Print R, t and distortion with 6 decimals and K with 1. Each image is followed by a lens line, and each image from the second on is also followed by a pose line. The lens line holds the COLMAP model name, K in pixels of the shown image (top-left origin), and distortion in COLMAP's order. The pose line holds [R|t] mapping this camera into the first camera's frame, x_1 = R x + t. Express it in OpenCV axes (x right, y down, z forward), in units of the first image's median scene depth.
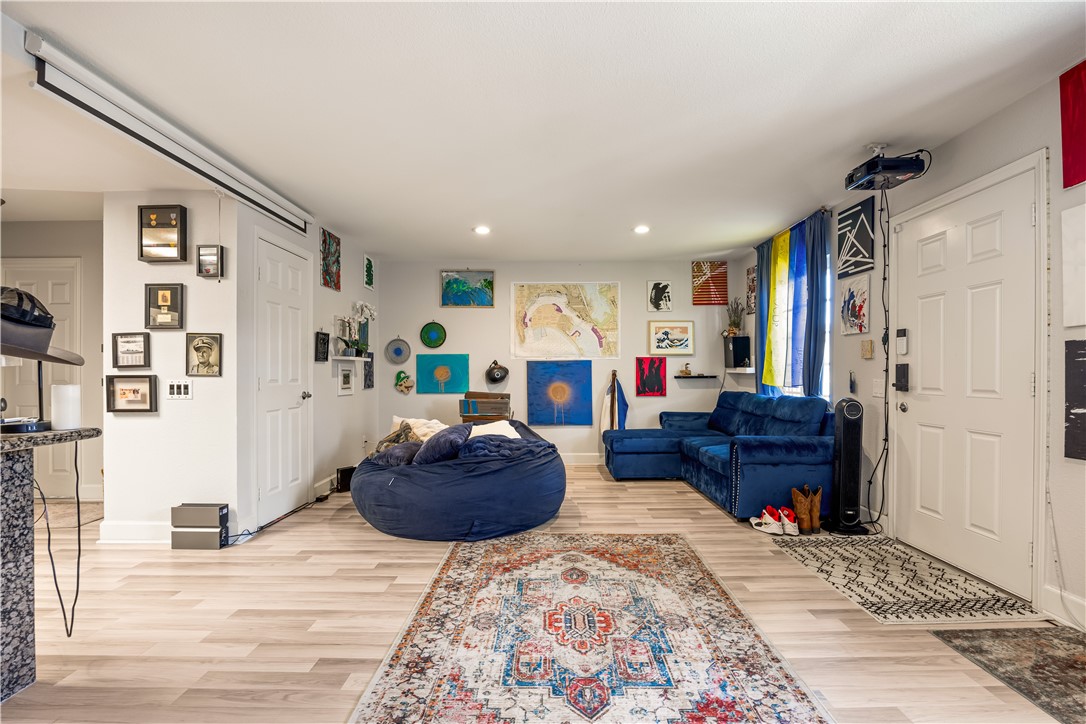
lens RADIAL K [[497.3, 0, 546.0], [0, 497.3, 374.4], [0, 0, 1]] dist [-0.017208, 0.000486]
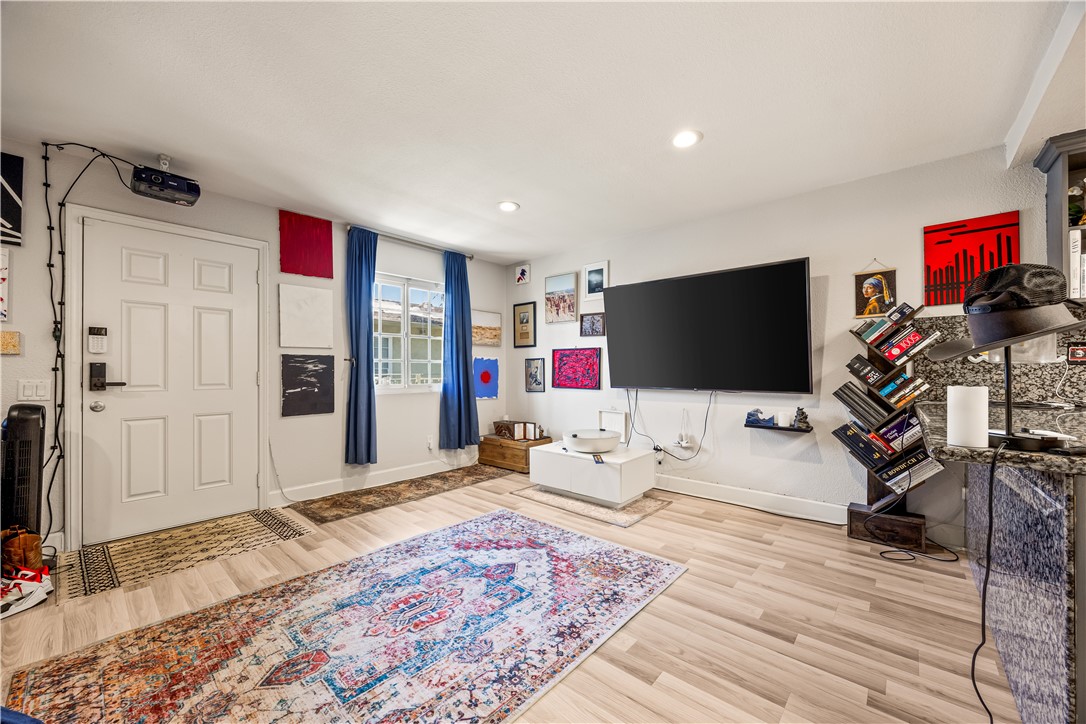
lens RADIAL K [[415.2, 0, 547.8], [0, 415.2, 369.2], [0, 0, 1]] dist [-0.001279, -0.000481]
pose [[-0.755910, 0.003649, 0.654665, -0.487463], [0.003502, 0.999993, -0.001530, -0.003826], [-0.654666, 0.001137, -0.755918, 1.014222]]
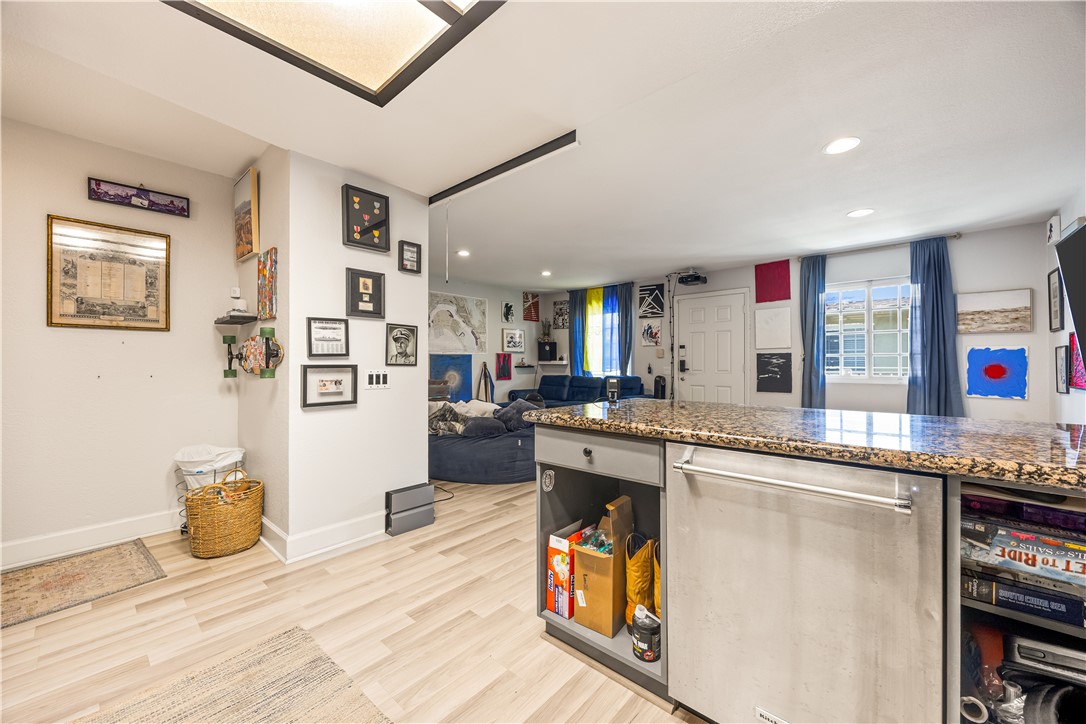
lens RADIAL K [[413.9, 0, 543.0], [0, 413.9, 362.0], [0, 0, 1]] dist [-0.001101, -0.000115]
pose [[0.661957, 0.005667, 0.749520, -1.154008], [0.001712, 0.999957, -0.009073, 0.003965], [-0.749540, 0.007289, 0.661919, 0.194723]]
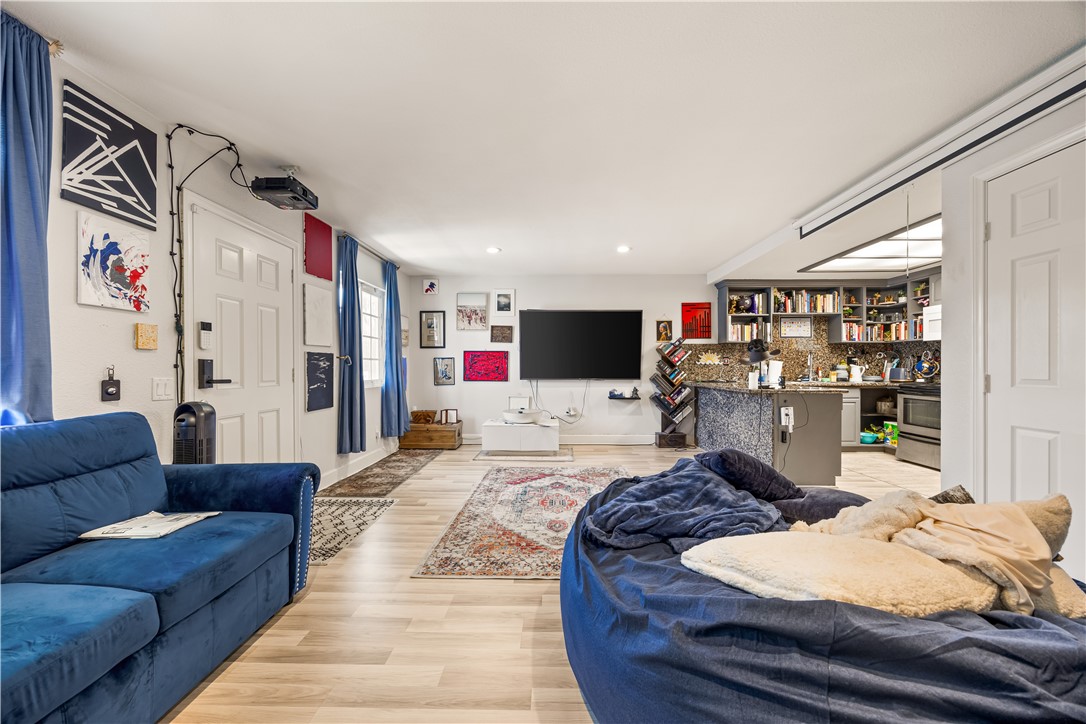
lens RADIAL K [[415.2, 0, 547.8], [0, 415.2, 369.2], [0, 0, 1]] dist [-0.001279, -0.000481]
pose [[-0.999931, 0.000973, 0.011738, 0.058751], [0.001060, 0.999972, 0.007396, -0.007247], [-0.011730, 0.007408, -0.999904, 1.744926]]
